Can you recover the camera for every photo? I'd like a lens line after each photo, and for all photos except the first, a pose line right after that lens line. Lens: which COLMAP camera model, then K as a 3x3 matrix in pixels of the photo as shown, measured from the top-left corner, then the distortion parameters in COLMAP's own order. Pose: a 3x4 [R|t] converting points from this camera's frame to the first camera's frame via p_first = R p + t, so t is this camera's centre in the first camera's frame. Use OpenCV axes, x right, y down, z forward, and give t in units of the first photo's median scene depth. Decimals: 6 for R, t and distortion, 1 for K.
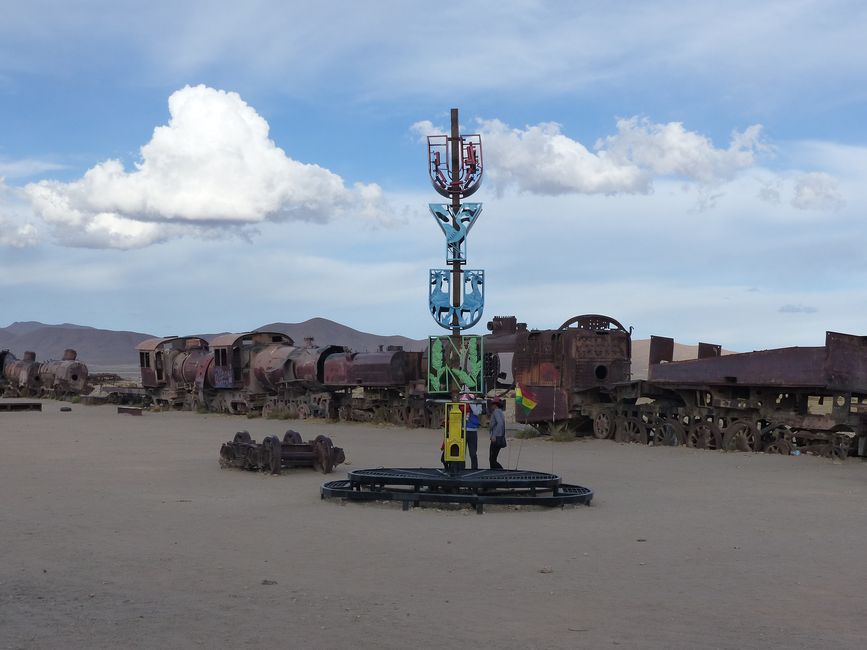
lens RADIAL K [[1725.4, 0, 433.5], [0, 1725.4, 325.0], [0, 0, 1]] dist [-0.085777, -0.323228]
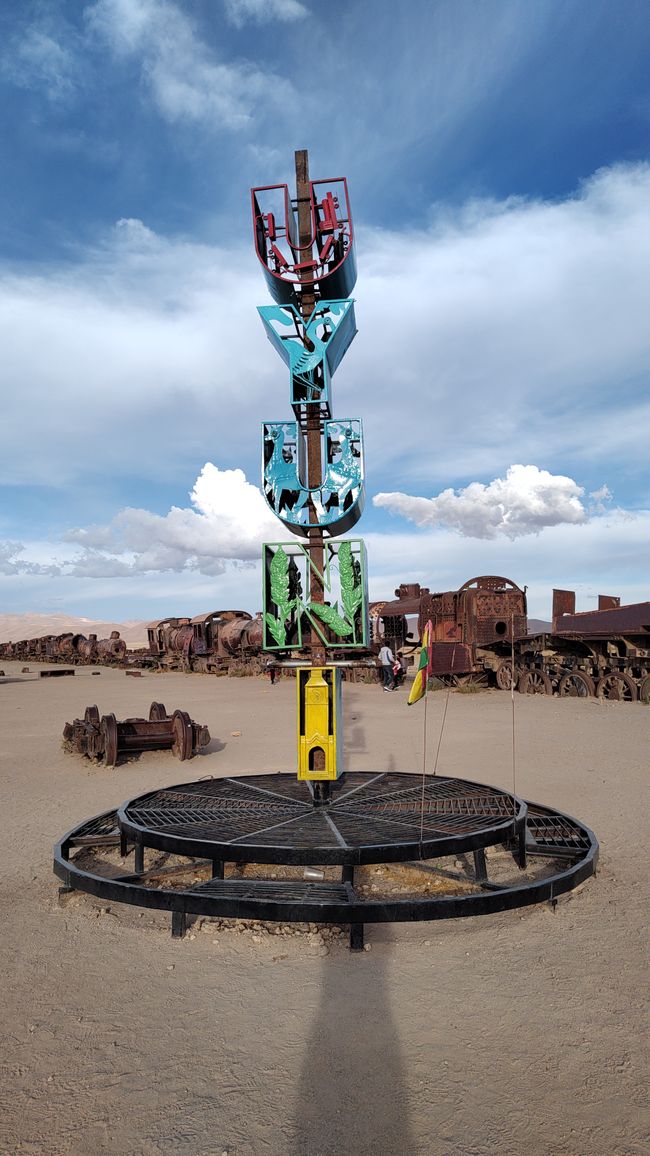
lens RADIAL K [[785.3, 0, 325.0], [0, 785.3, 578.0], [0, 0, 1]] dist [0.049814, -0.051871]
pose [[0.996944, -0.039172, -0.067582, 0.021417], [0.035249, 0.997676, -0.058308, 0.020997], [0.069709, 0.055747, 0.996008, 0.495291]]
